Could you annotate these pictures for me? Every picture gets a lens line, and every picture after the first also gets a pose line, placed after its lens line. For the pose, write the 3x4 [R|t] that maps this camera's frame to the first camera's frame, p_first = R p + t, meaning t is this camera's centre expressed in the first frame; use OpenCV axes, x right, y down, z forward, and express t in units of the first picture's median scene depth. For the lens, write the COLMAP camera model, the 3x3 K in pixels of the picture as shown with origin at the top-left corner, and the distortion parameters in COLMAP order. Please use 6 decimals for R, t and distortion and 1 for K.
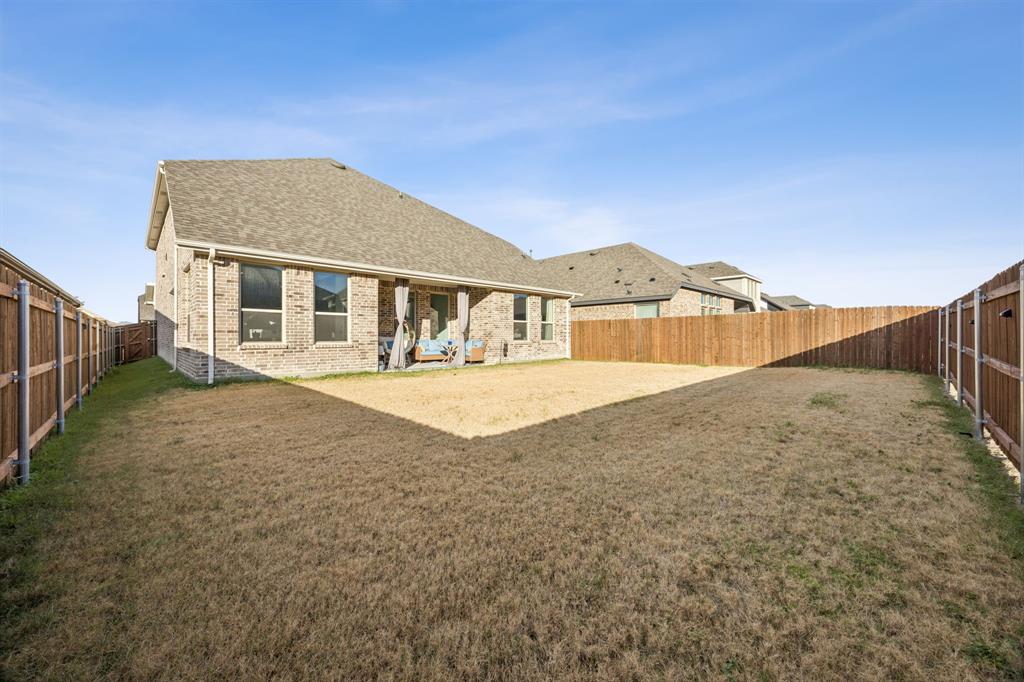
lens RADIAL K [[459.8, 0, 521.8], [0, 459.8, 337.6], [0, 0, 1]] dist [-0.000274, 0.001543]
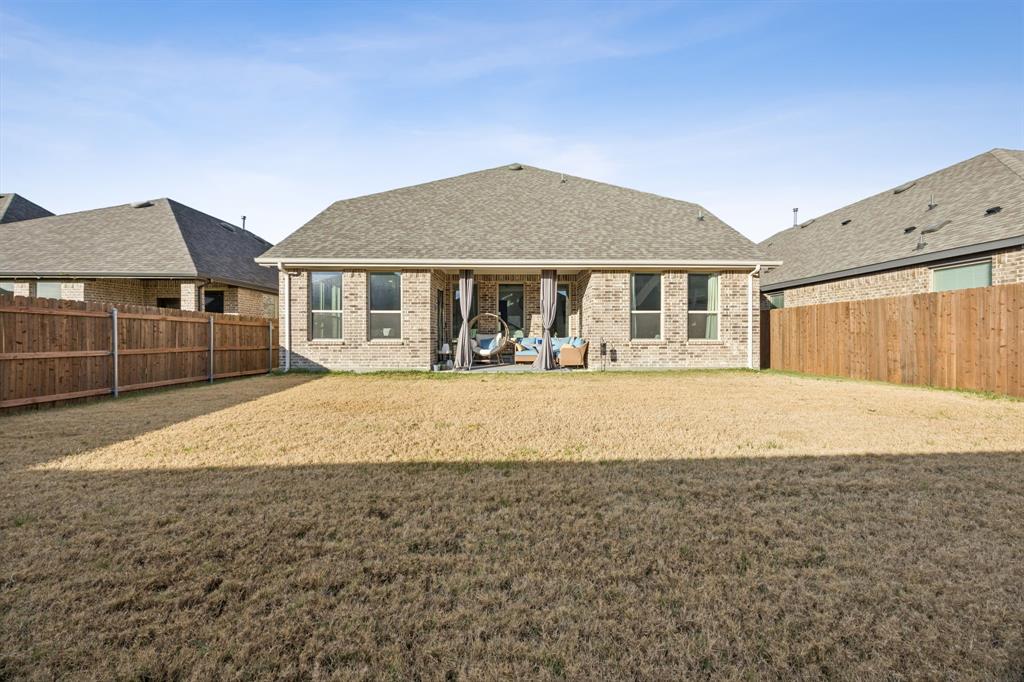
lens RADIAL K [[432.4, 0, 512.9], [0, 432.4, 338.8], [0, 0, 1]] dist [0.003294, 0.000405]
pose [[0.660011, 0.006328, -0.751229, 0.401167], [-0.000282, 0.999967, 0.008176, 0.000349], [0.751256, -0.005185, 0.659991, 0.463558]]
